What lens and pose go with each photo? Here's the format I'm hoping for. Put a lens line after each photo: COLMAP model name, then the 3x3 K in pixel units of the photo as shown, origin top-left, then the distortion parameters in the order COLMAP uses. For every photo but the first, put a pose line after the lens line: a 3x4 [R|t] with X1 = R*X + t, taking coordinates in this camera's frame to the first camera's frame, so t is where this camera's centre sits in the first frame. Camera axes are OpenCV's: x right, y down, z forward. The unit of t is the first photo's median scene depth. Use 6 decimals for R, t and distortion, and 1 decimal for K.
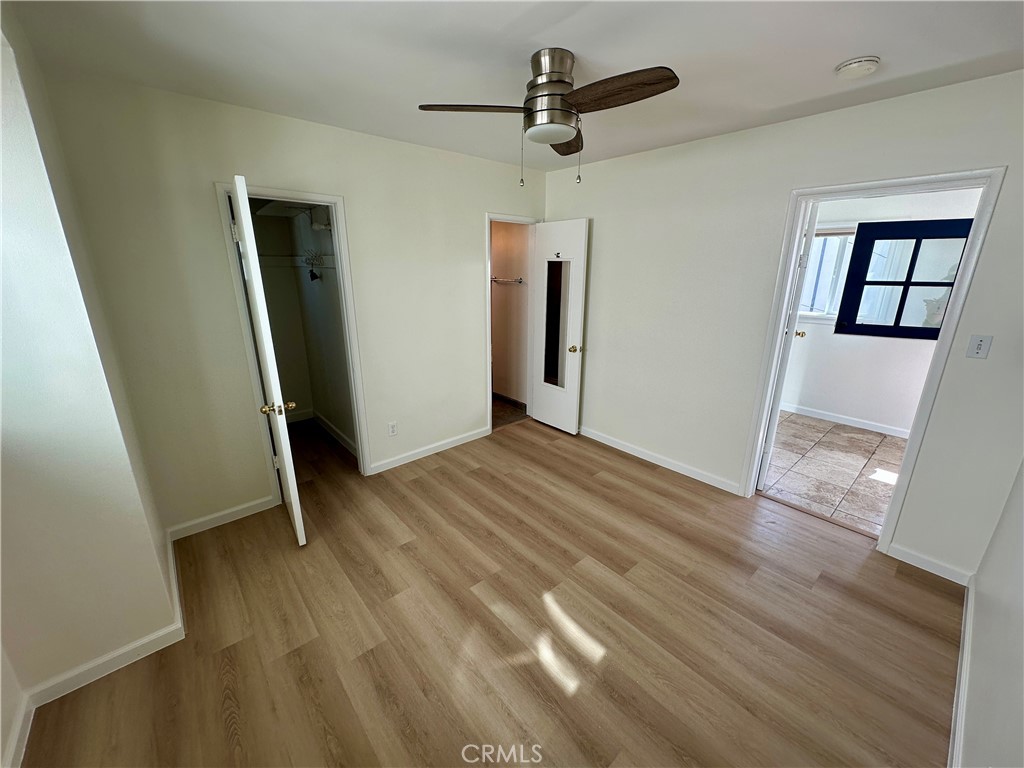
lens RADIAL K [[408.2, 0, 512.2], [0, 408.2, 383.2], [0, 0, 1]] dist [-0.002109, -0.000298]
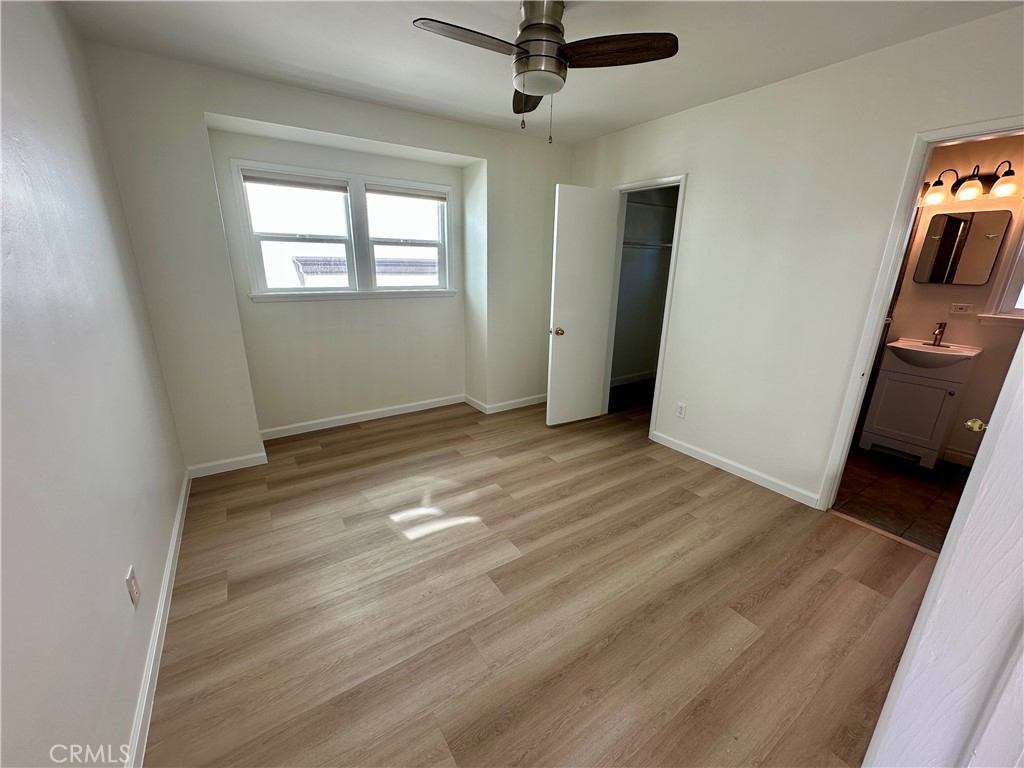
lens RADIAL K [[408.2, 0, 513.0], [0, 408.2, 384.0], [0, 0, 1]] dist [-0.002109, -0.000298]
pose [[-0.125340, 0.282048, -0.951177, 0.810049], [-0.295180, 0.904719, 0.307169, -0.152179], [0.947185, 0.319269, -0.030143, 0.782393]]
